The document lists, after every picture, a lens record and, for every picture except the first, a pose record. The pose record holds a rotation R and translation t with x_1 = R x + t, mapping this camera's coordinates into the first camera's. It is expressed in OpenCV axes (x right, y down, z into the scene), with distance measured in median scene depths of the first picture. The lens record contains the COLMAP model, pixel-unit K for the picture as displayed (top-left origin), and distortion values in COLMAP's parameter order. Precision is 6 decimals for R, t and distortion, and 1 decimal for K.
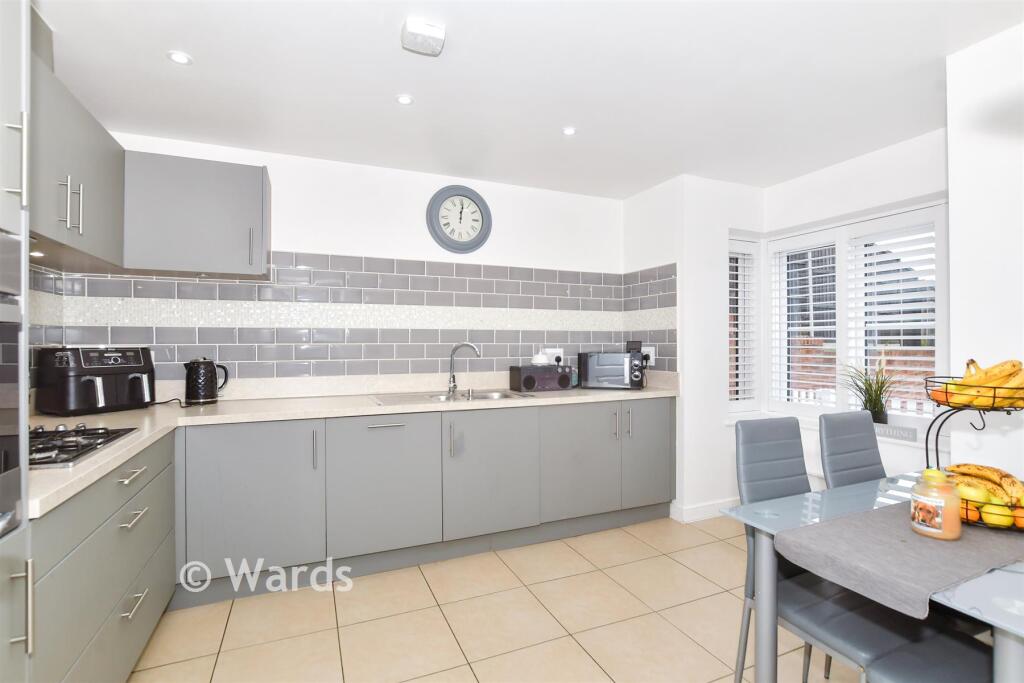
lens RADIAL K [[481.2, 0, 509.5], [0, 481.2, 341.8], [0, 0, 1]] dist [-0.000588, 0.000054]
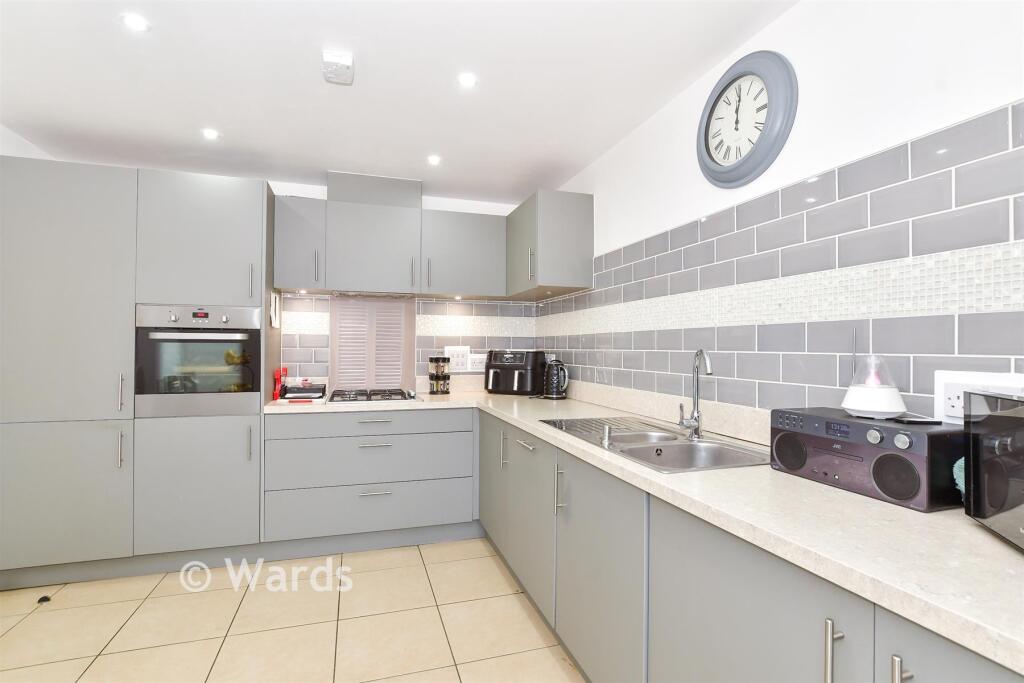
lens RADIAL K [[481.2, 0, 508.9], [0, 481.2, 343.9], [0, 0, 1]] dist [-0.000588, 0.000054]
pose [[-0.083293, -0.000600, -0.996525, 0.466519], [0.006676, 0.999977, -0.001160, -0.006120], [0.996503, -0.006750, -0.083287, 0.794786]]
